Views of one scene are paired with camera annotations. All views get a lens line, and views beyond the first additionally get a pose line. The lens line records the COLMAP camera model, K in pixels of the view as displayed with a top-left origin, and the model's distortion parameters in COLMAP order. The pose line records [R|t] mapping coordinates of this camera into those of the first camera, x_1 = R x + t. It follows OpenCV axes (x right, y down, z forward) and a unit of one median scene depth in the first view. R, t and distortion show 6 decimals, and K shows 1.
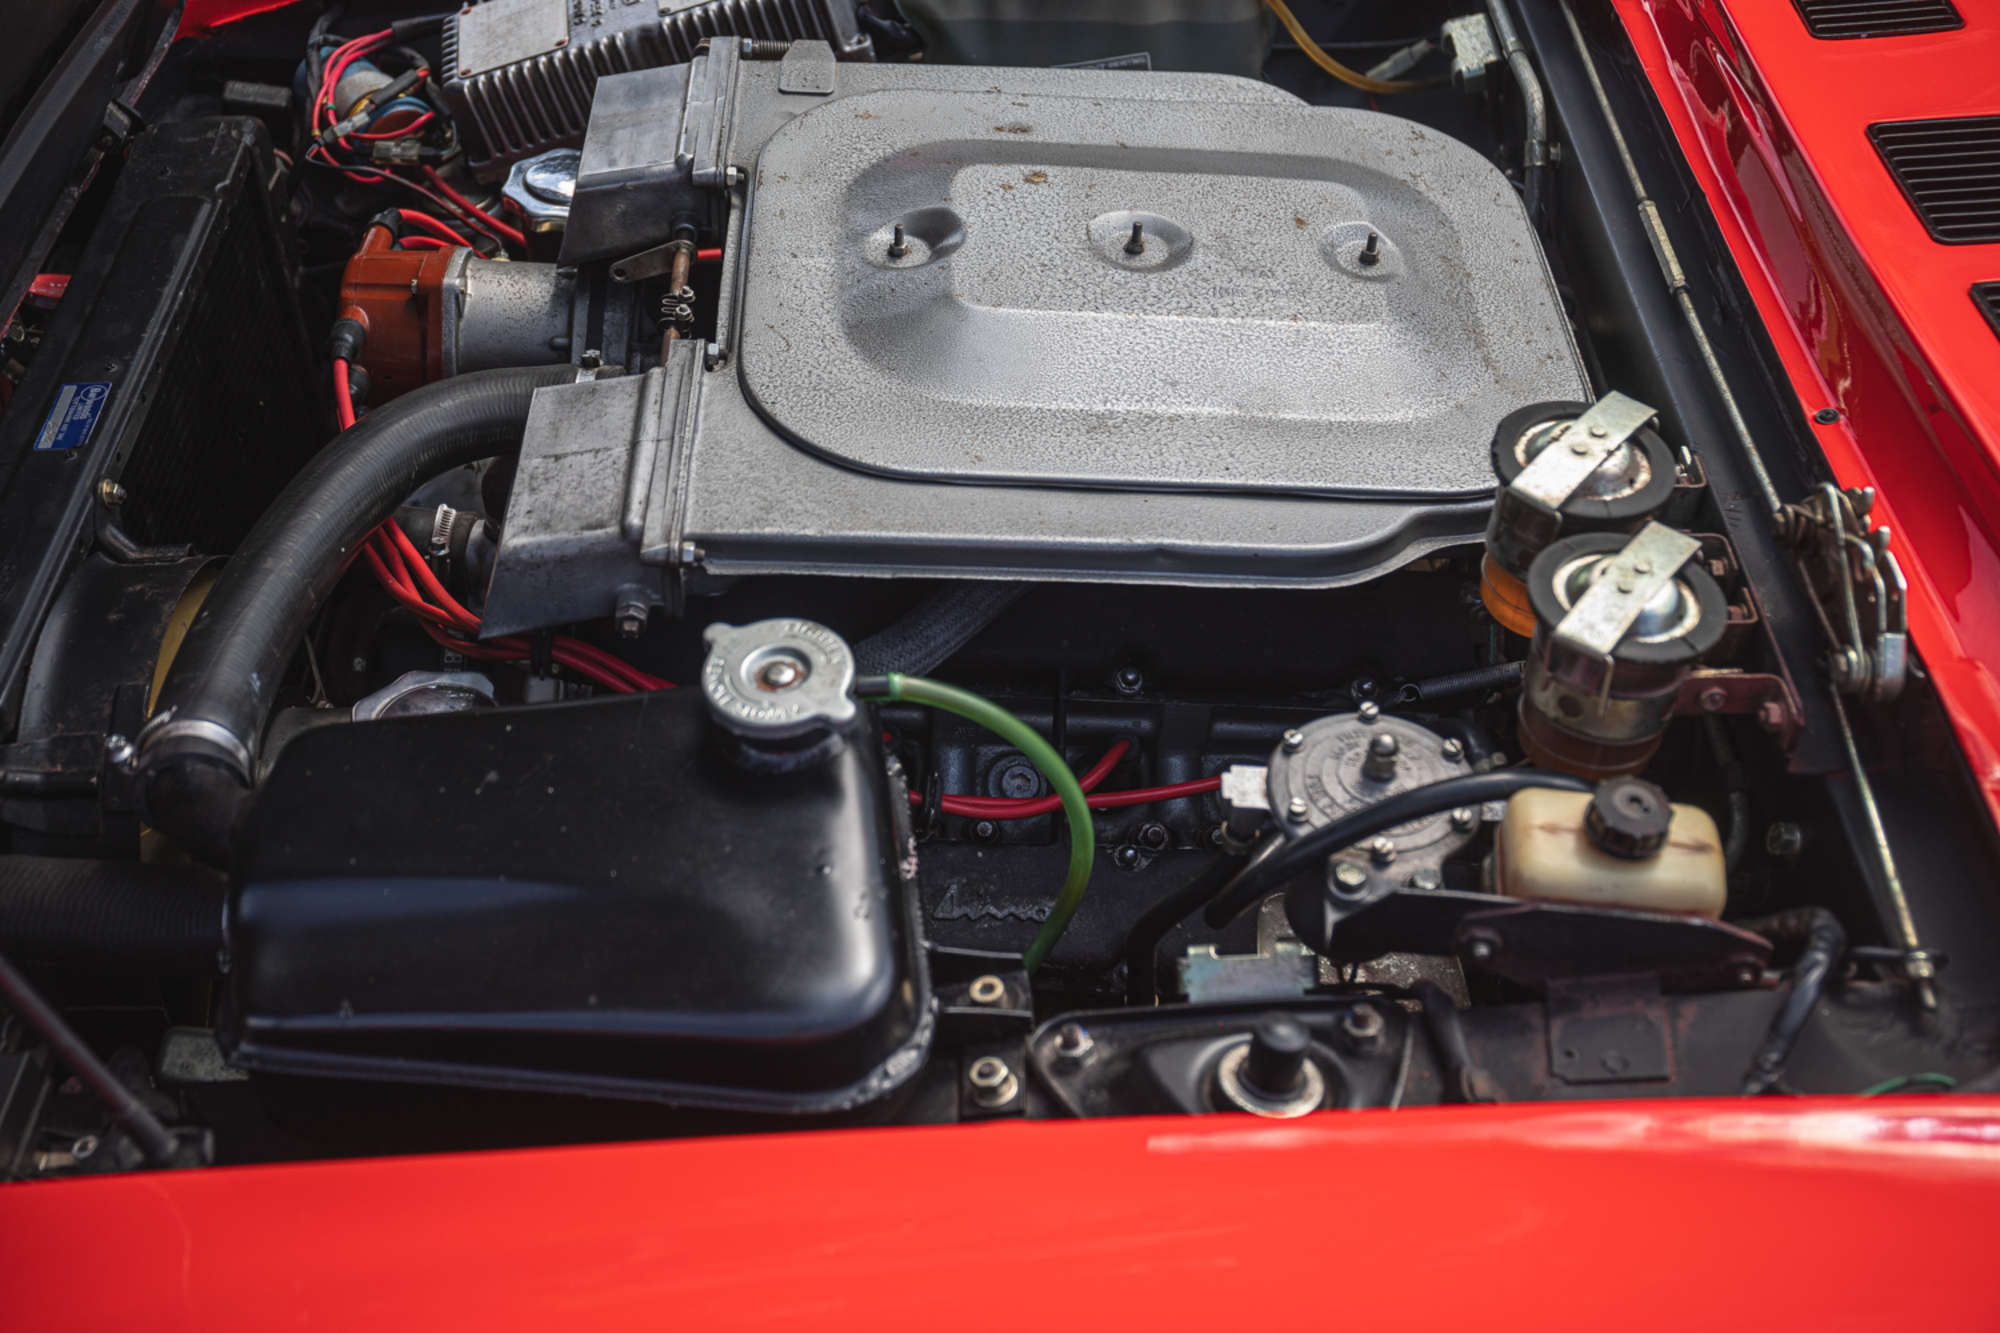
lens RADIAL K [[2453.6, 0, 999.5], [0, 2453.6, 661.4], [0, 0, 1]] dist [0.034936, 0.000000]
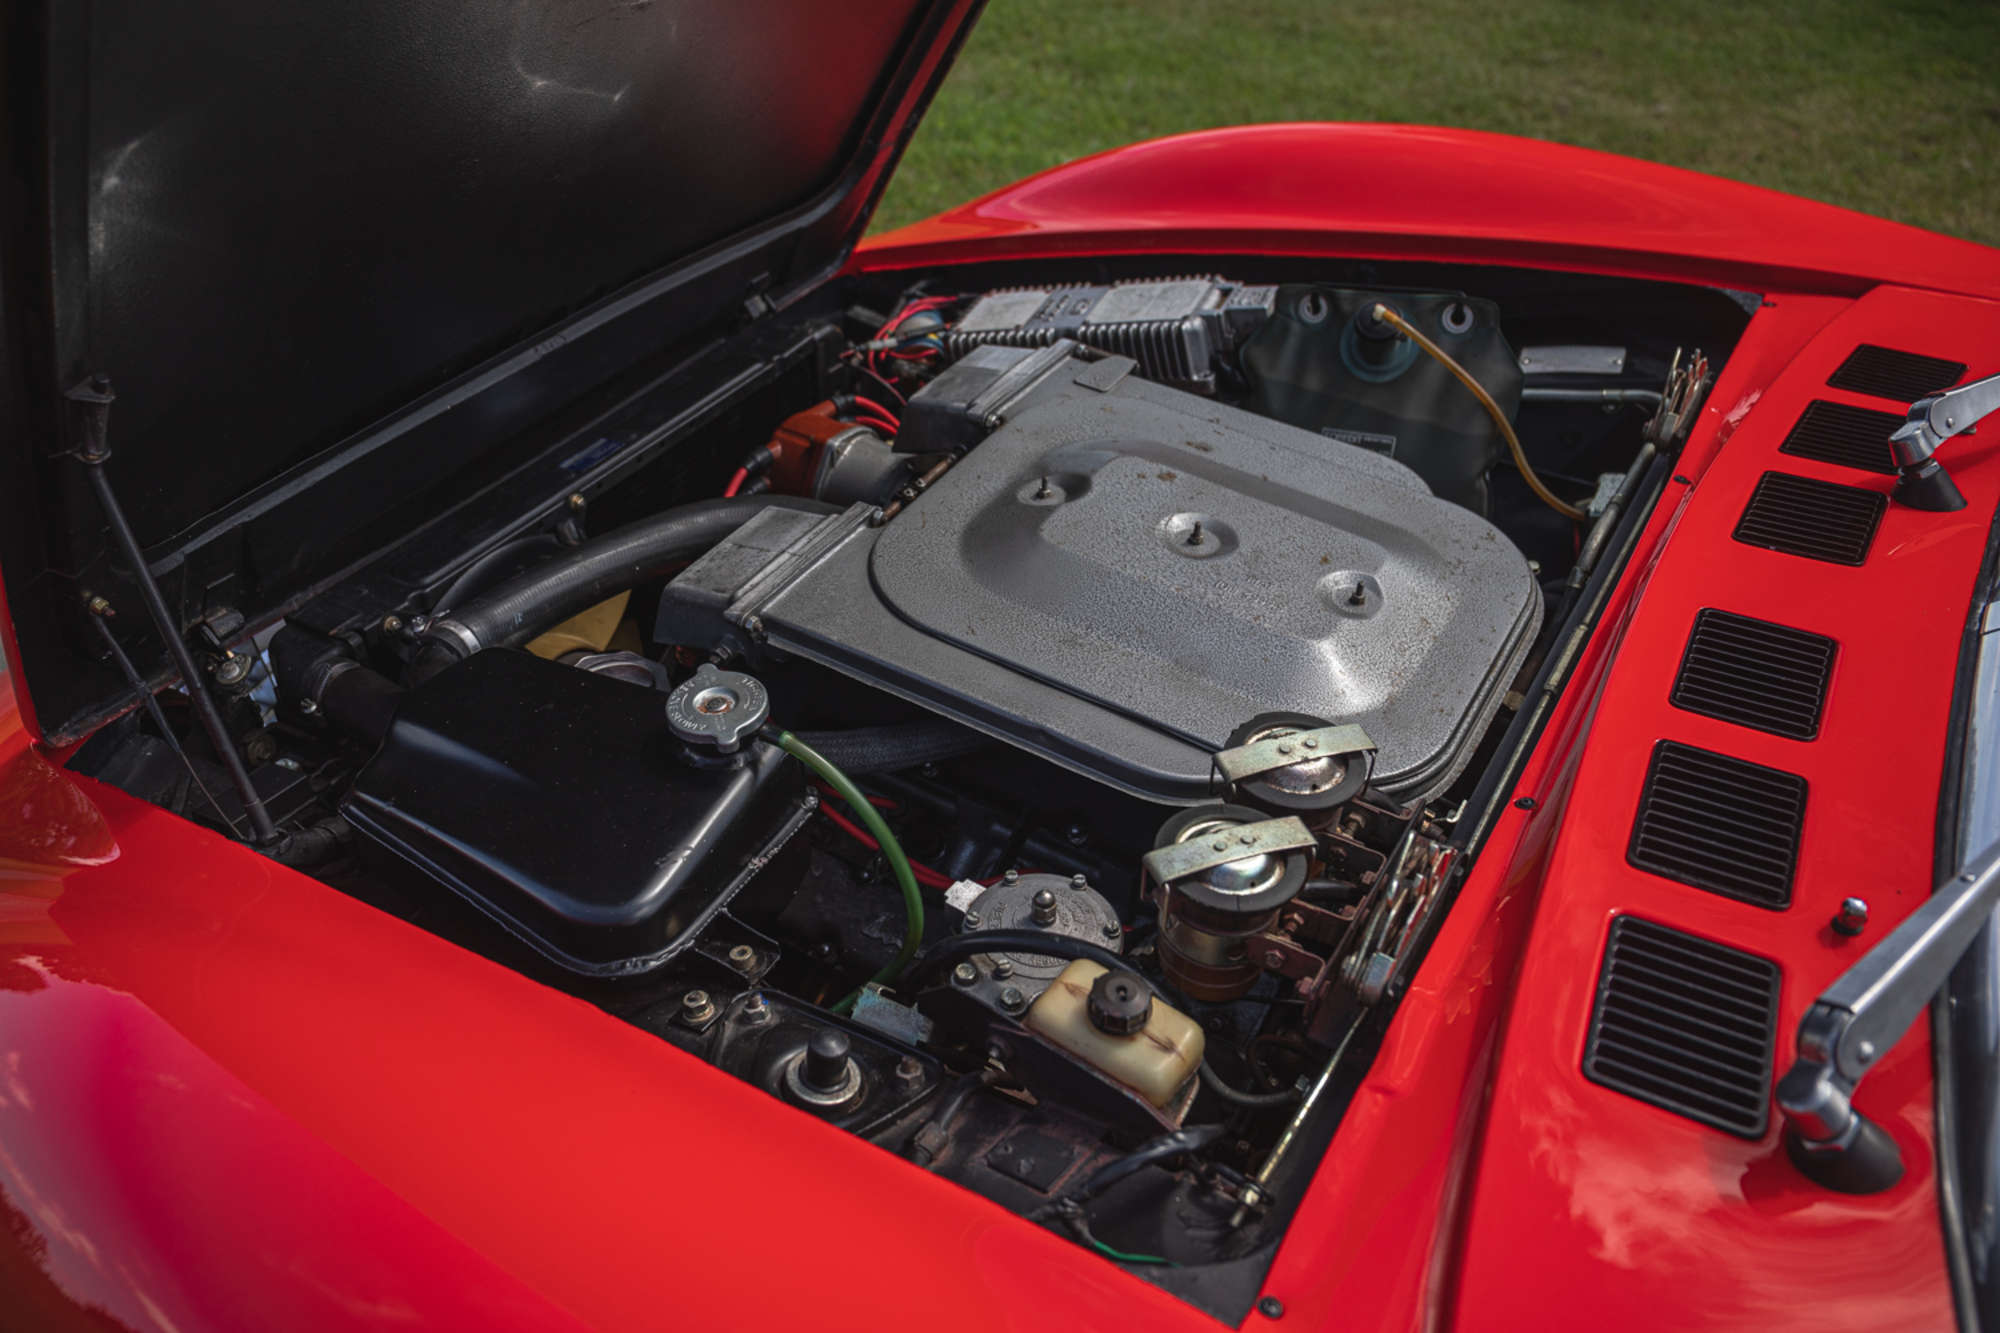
lens RADIAL K [[1797.5, 0, 998.4], [0, 1797.5, 674.3], [0, 0, 1]] dist [-0.011562, -0.000317]
pose [[0.849148, 0.317908, -0.421761, 0.465597], [-0.355374, 0.934660, -0.010975, -0.055630], [0.390714, 0.159203, 0.906641, 0.071502]]
